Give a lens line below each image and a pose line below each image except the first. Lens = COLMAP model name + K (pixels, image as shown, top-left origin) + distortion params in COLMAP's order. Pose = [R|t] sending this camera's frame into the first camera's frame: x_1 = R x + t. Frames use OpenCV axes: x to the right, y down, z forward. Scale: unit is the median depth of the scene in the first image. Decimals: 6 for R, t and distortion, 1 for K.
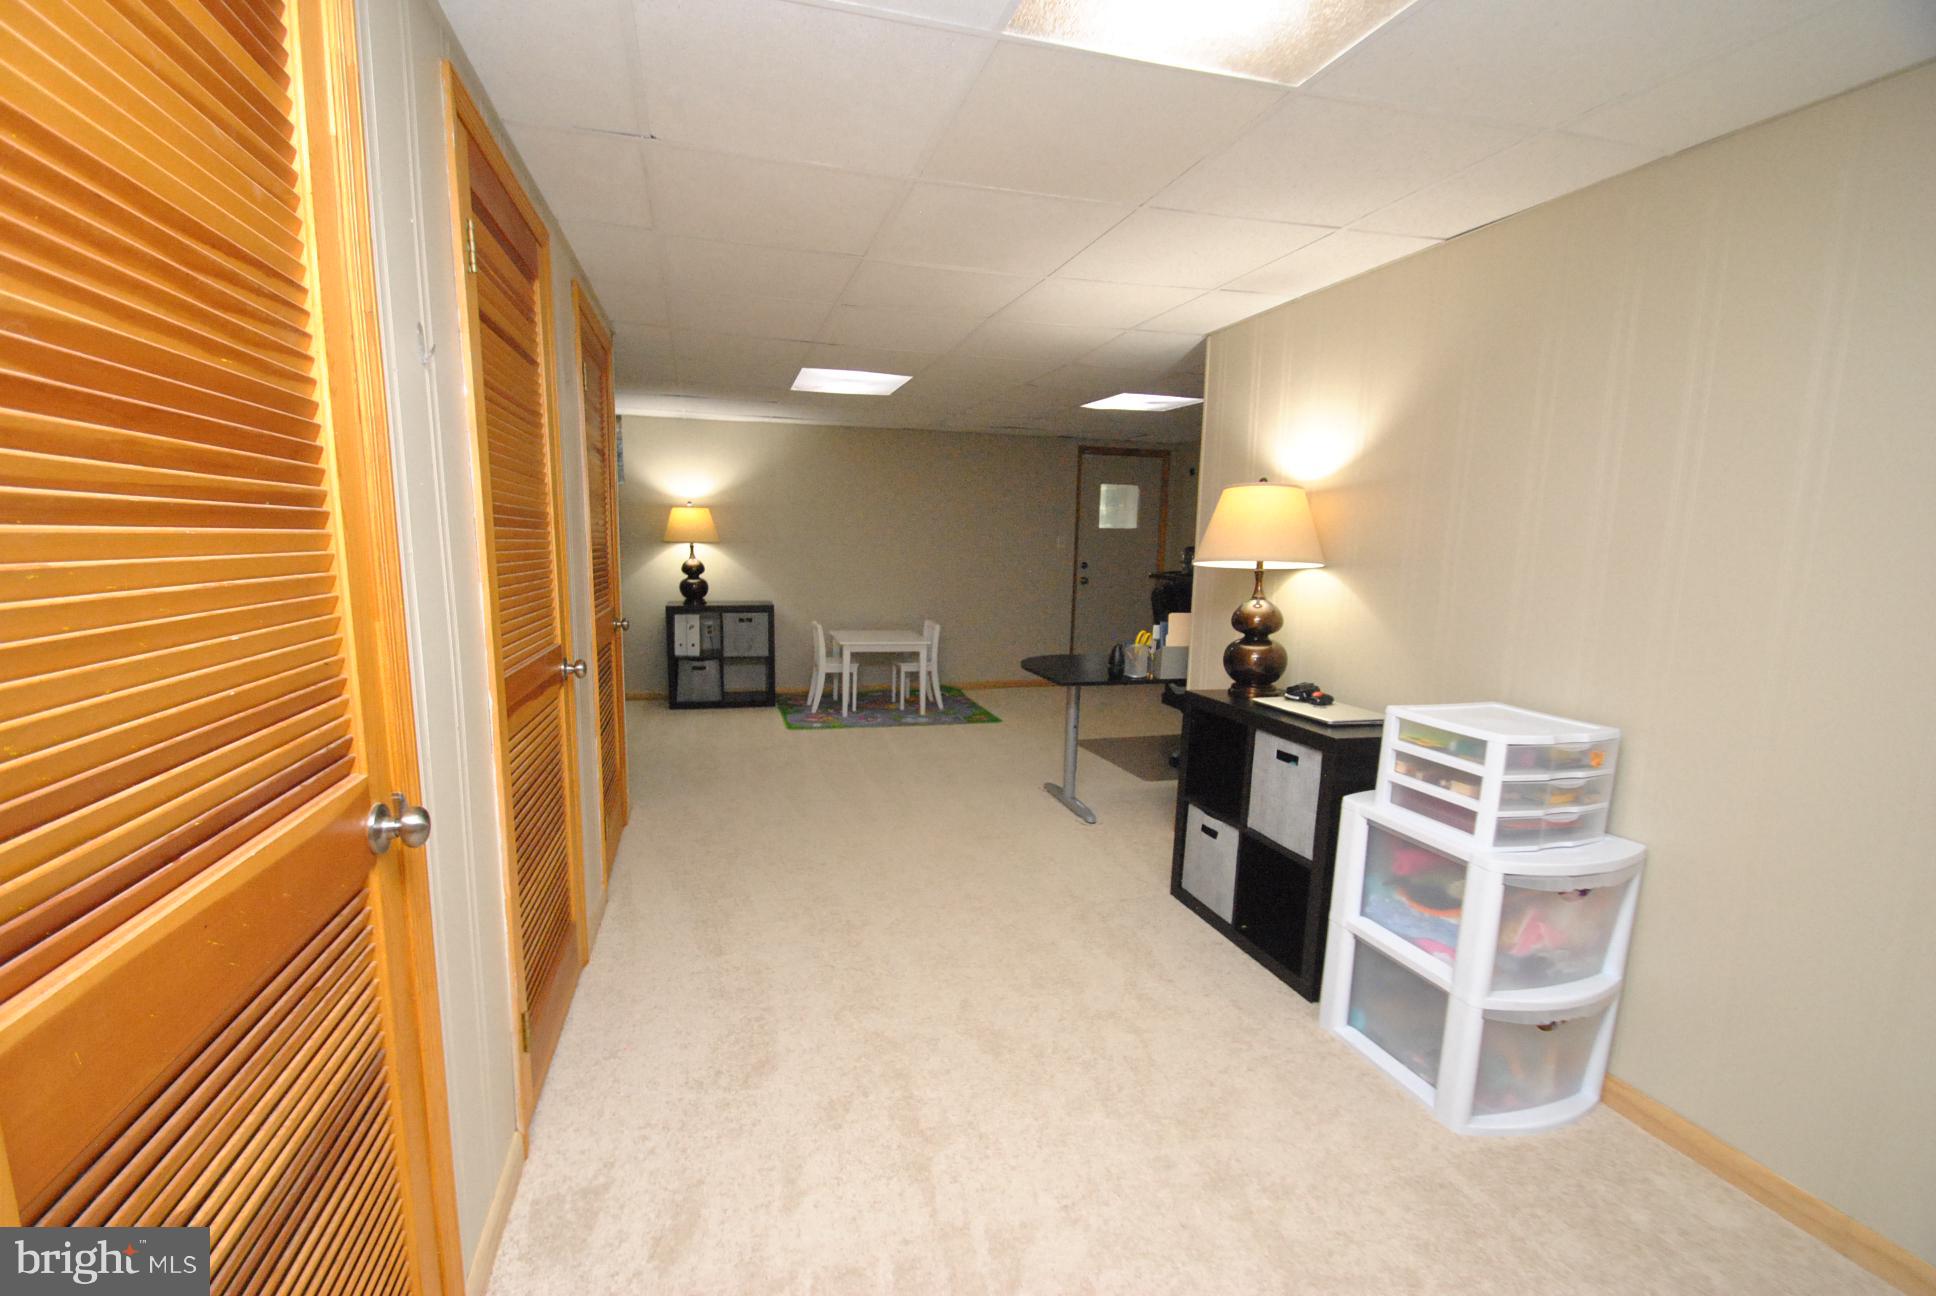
lens RADIAL K [[844.8, 0, 953.8], [0, 844.8, 661.2], [0, 0, 1]] dist [0.001424, -0.009389]
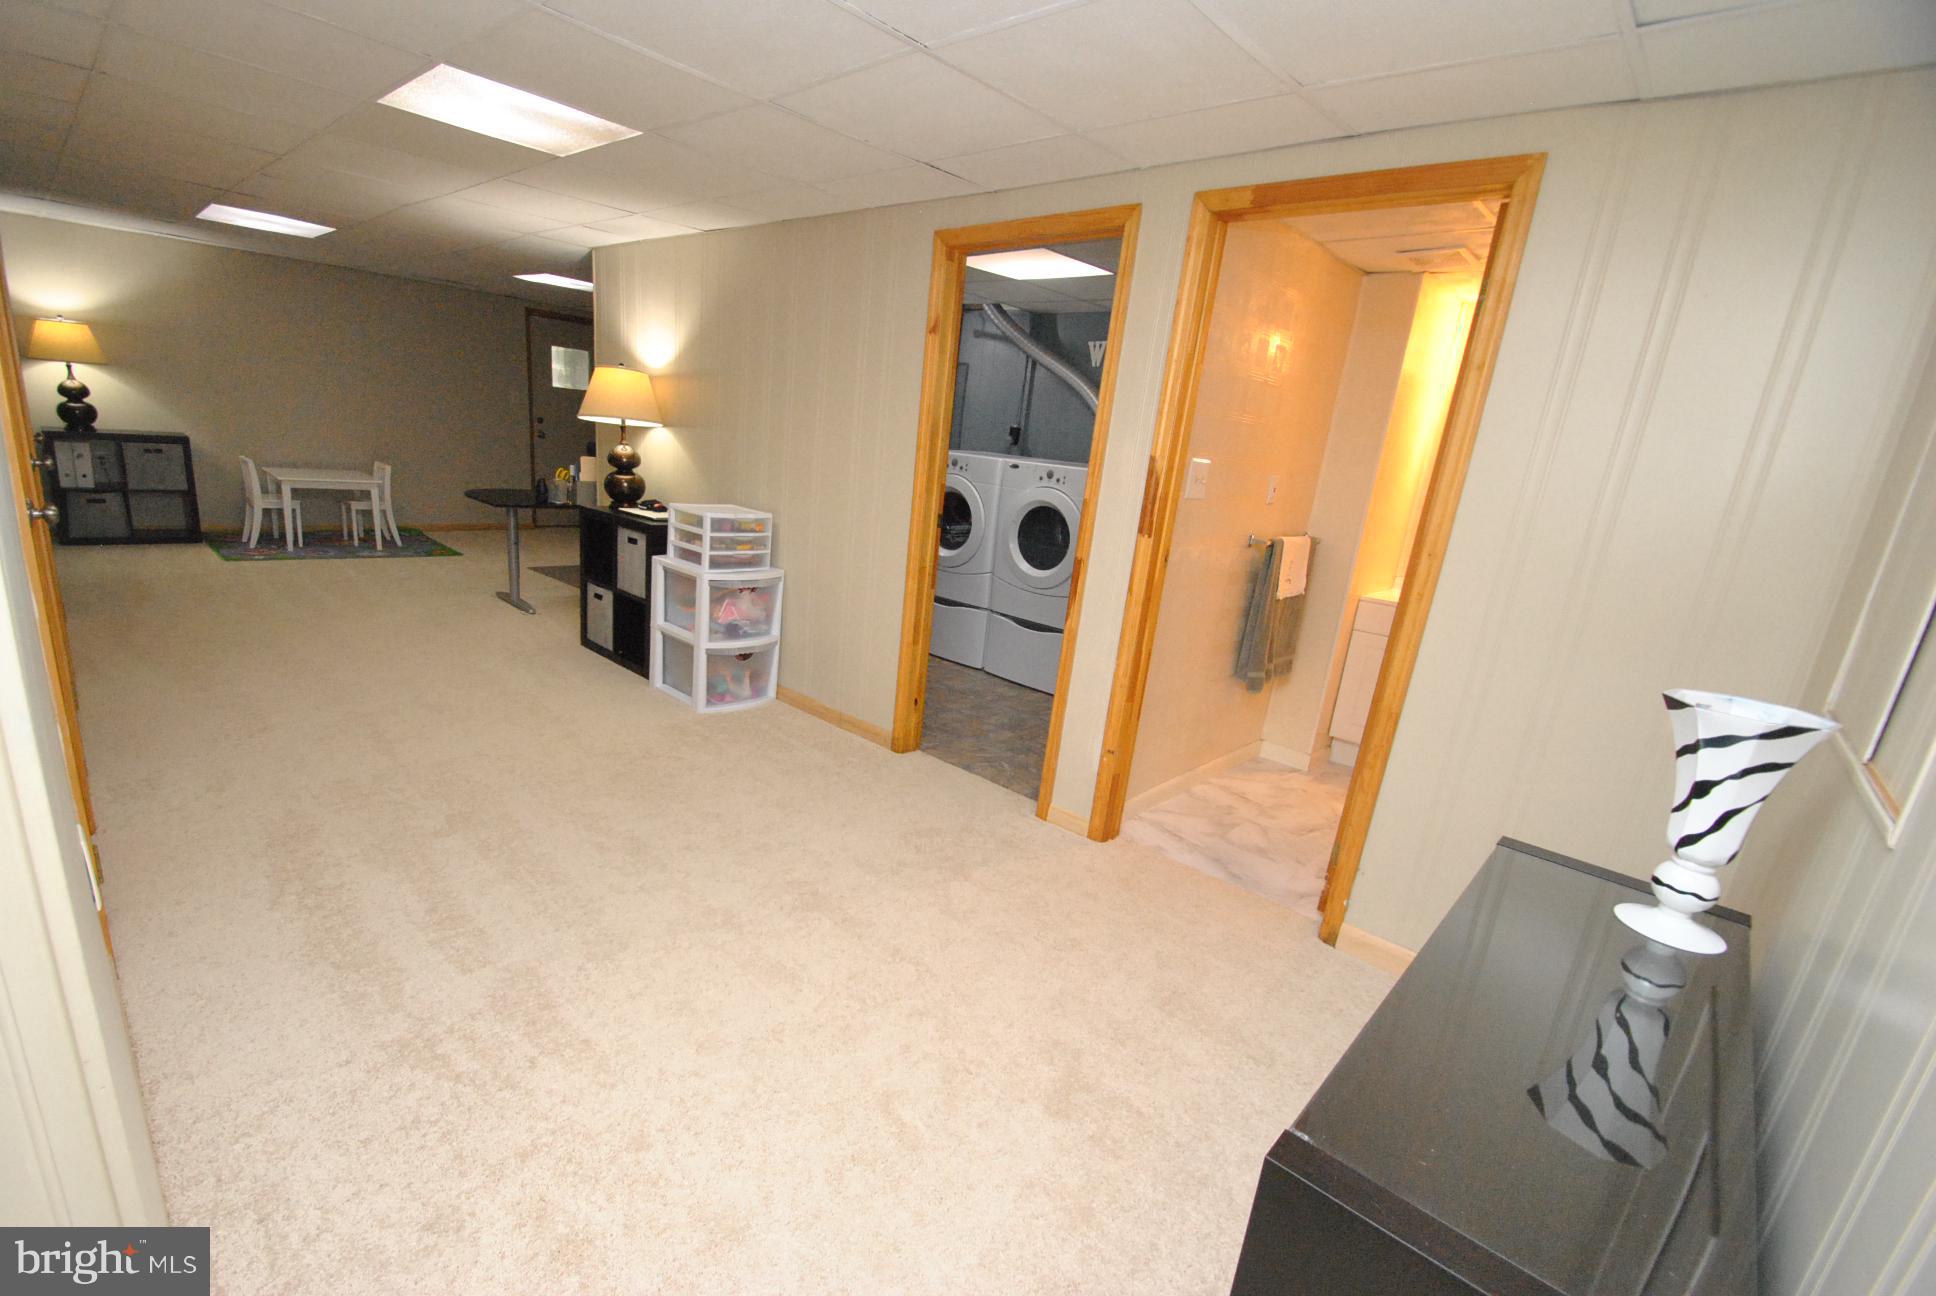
lens RADIAL K [[844.8, 0, 939.0], [0, 844.8, 680.1], [0, 0, 1]] dist [0.001424, -0.009389]
pose [[0.859334, -0.075296, 0.505841, 0.020247], [-0.011213, 0.986090, 0.165832, 0.041555], [-0.511292, -0.148177, 0.846537, -0.313439]]
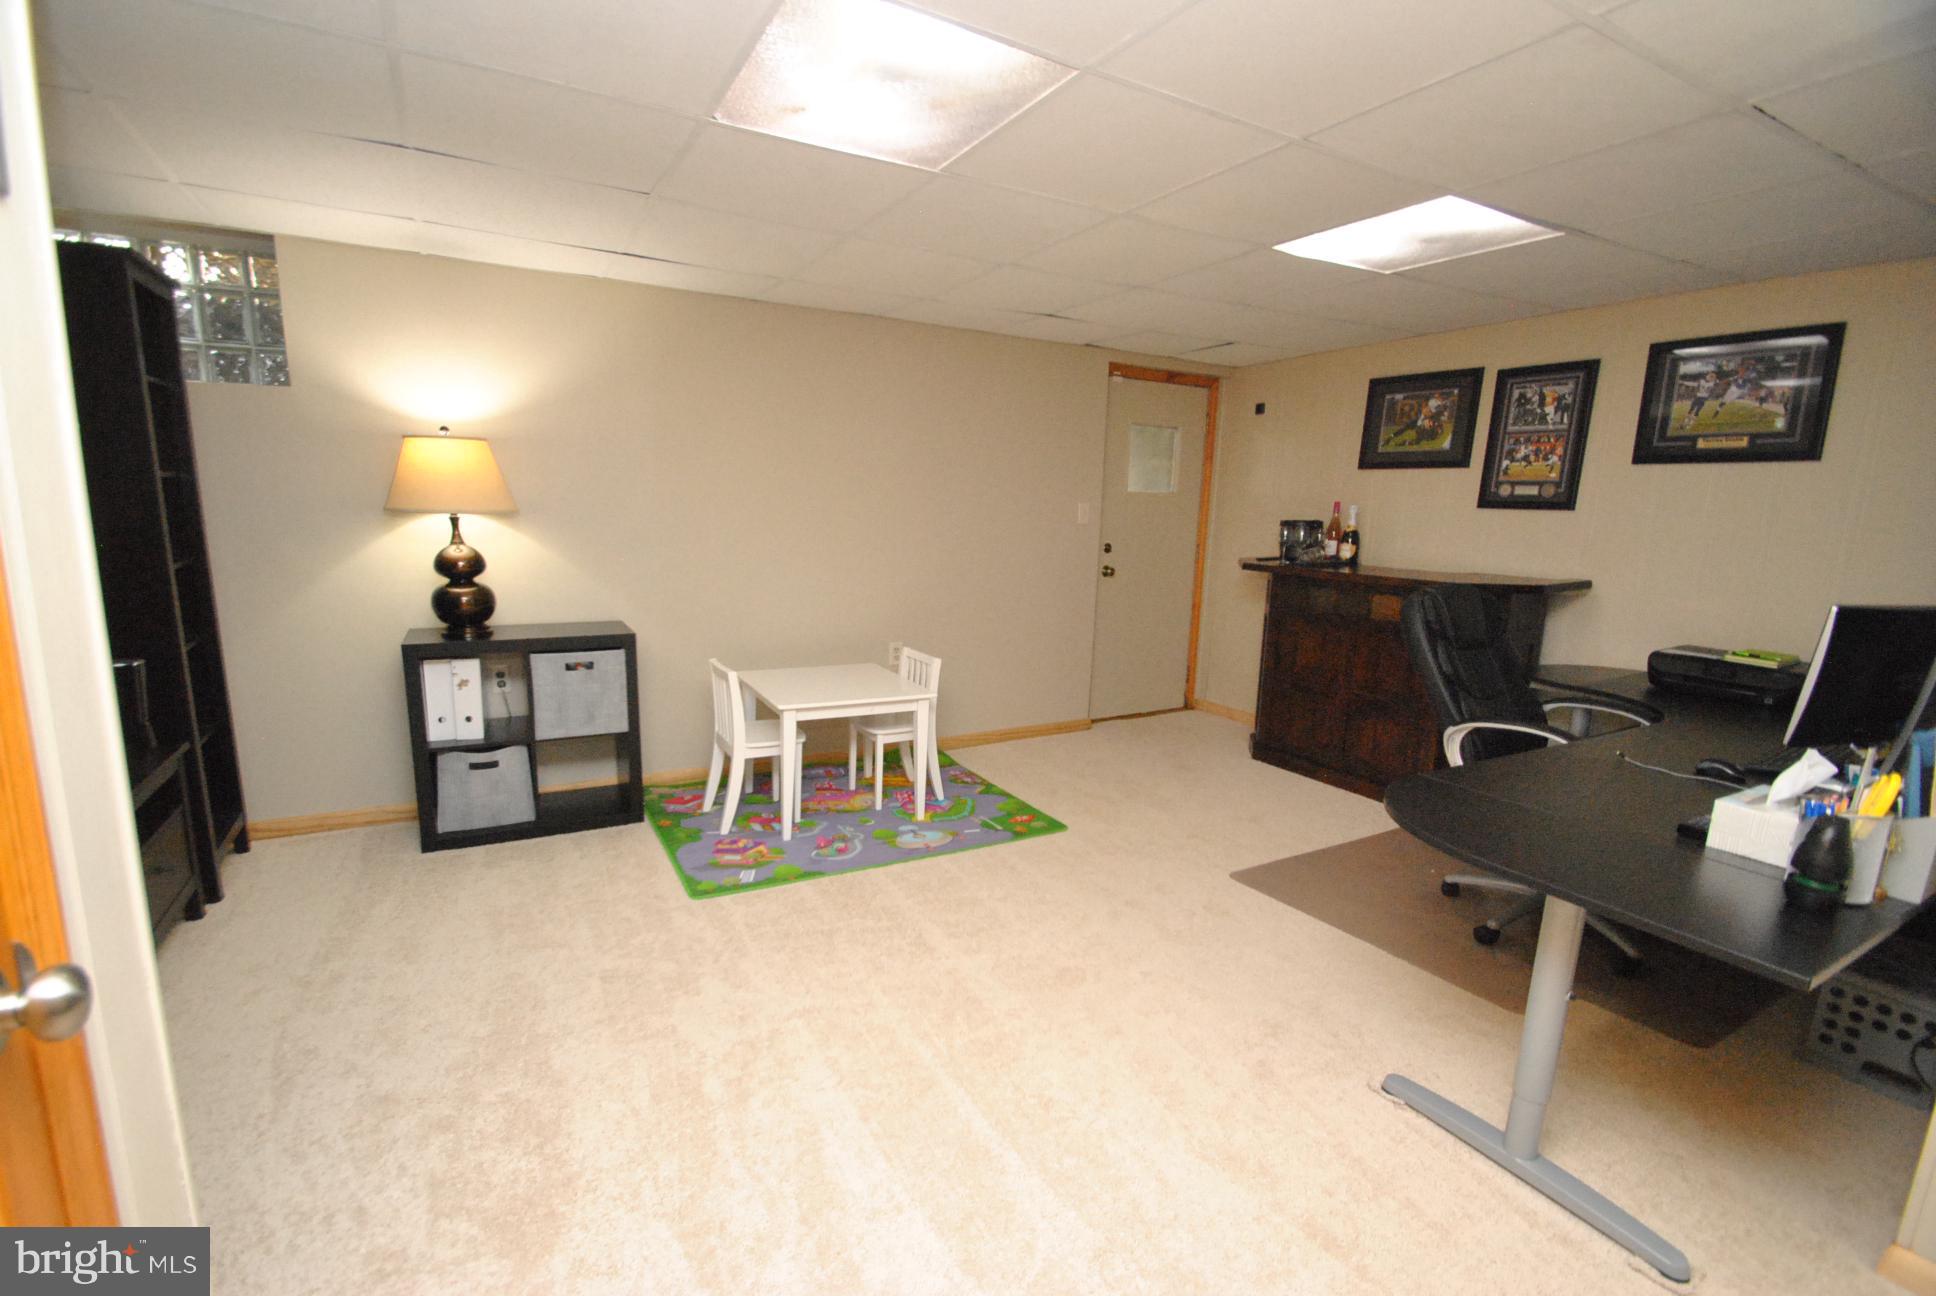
lens RADIAL K [[844.8, 0, 952.4], [0, 844.8, 668.4], [0, 0, 1]] dist [0.001424, -0.009389]
pose [[0.973581, -0.035584, 0.225551, -0.146913], [0.023864, 0.998230, 0.054477, -0.071350], [-0.227091, -0.047655, 0.972707, 0.468528]]
